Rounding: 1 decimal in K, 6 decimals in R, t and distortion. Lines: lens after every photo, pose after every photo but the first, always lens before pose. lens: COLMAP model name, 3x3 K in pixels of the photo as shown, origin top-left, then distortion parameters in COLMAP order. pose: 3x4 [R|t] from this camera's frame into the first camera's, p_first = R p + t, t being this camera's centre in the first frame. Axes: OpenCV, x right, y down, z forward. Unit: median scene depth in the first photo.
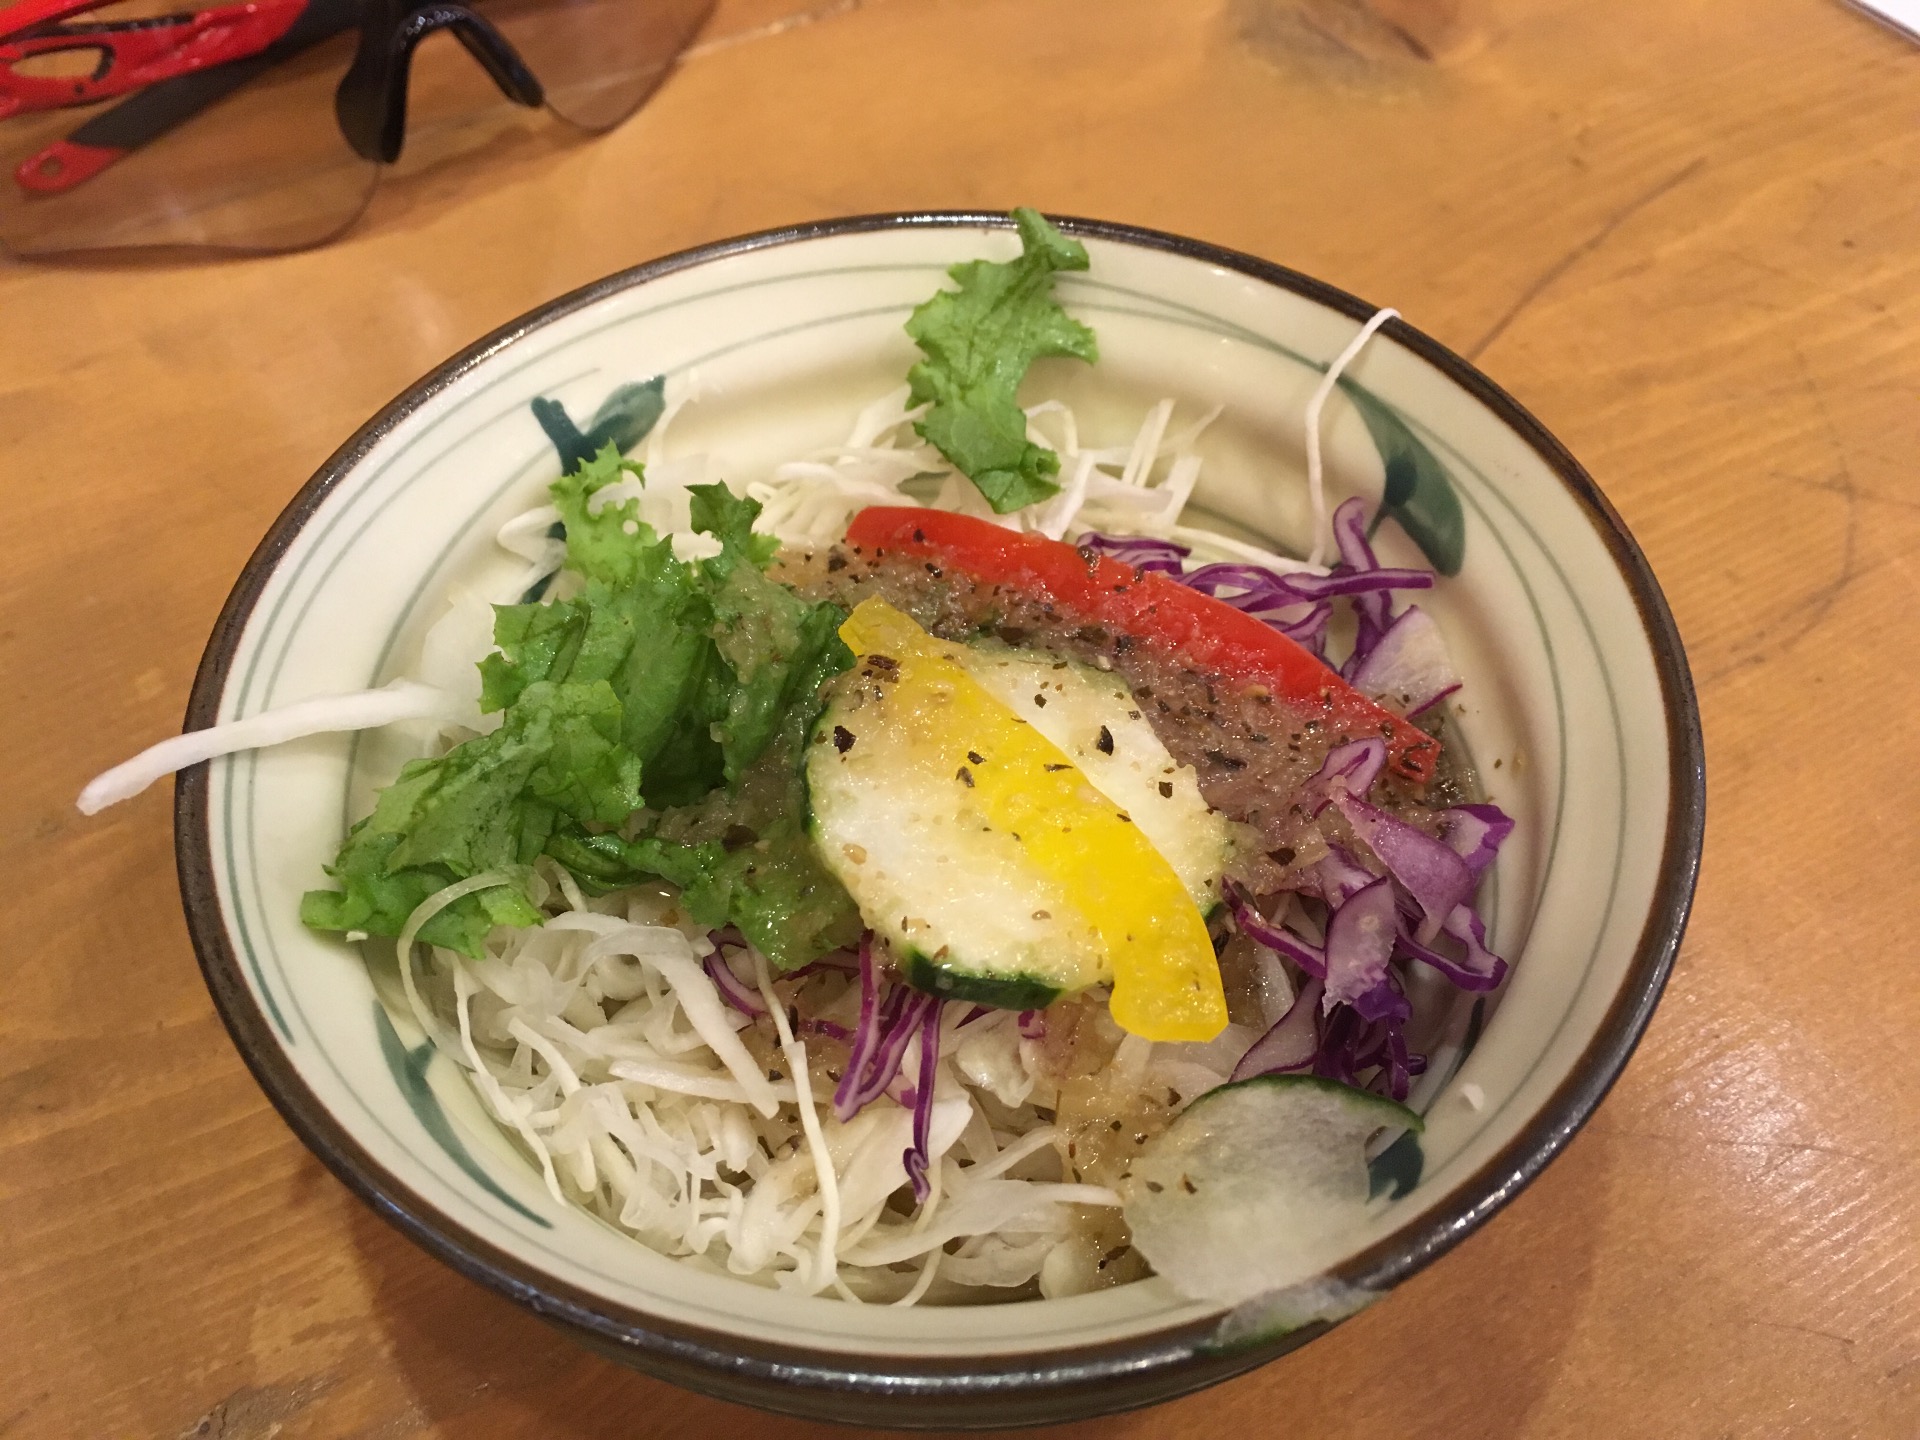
lens RADIAL K [[1646.5, 0, 958.9], [0, 1646.5, 699.2], [0, 0, 1]] dist [0.003357, 0.004166]
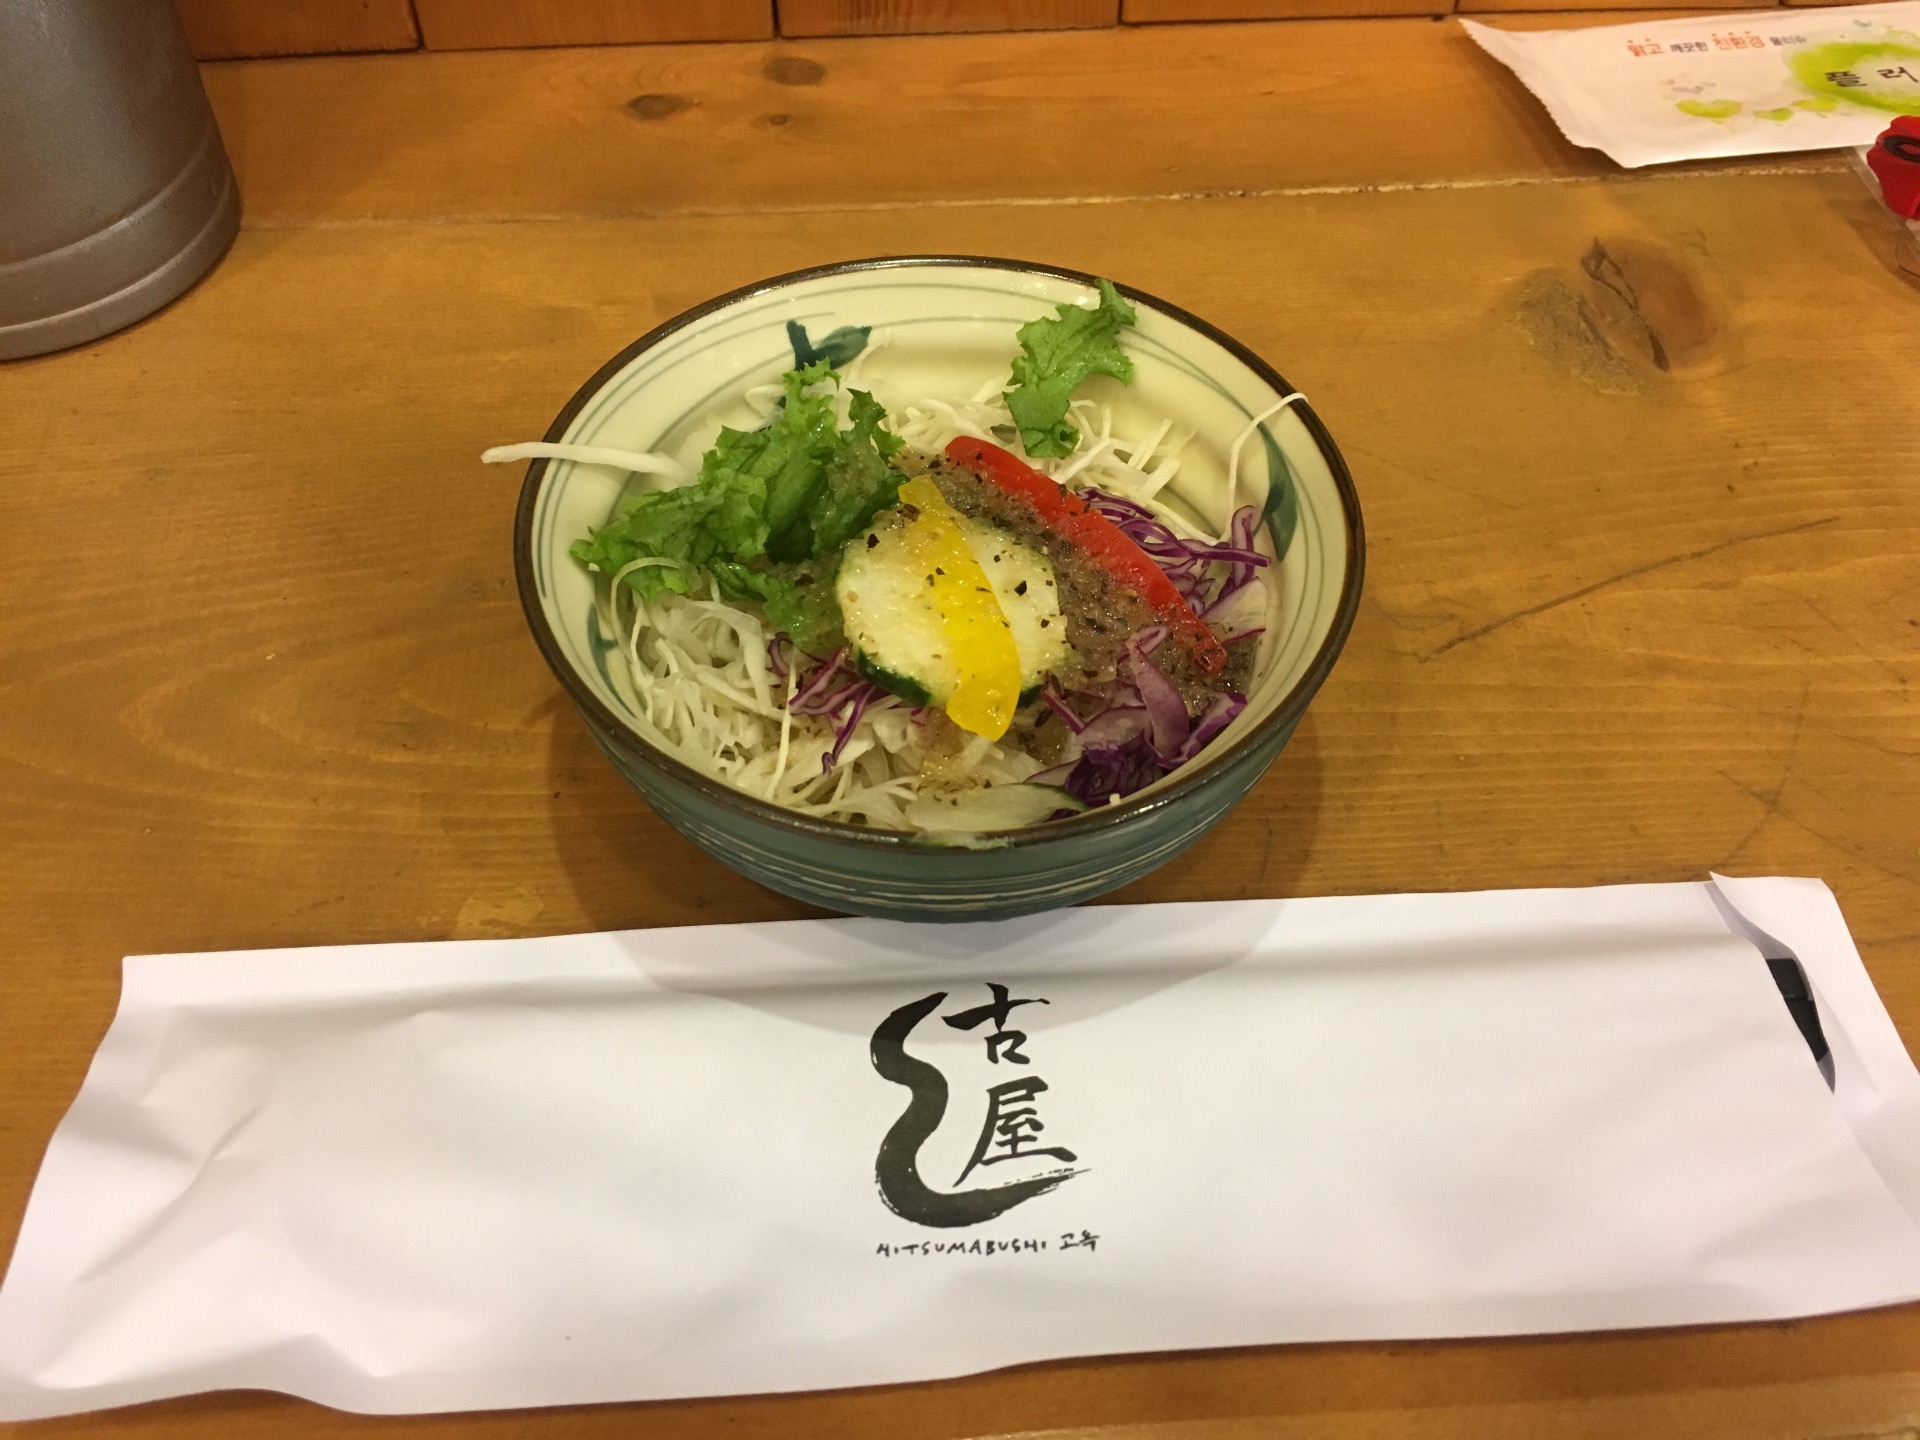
lens RADIAL K [[1639.7, 0, 960.0], [0, 1639.7, 720.0], [0, 0, 1]] dist [0.030142, -0.083925]
pose [[0.936977, 0.285636, -0.201212, 0.380750], [-0.286669, 0.957713, 0.024626, 0.122935], [0.199738, 0.034608, 0.979238, -0.624796]]
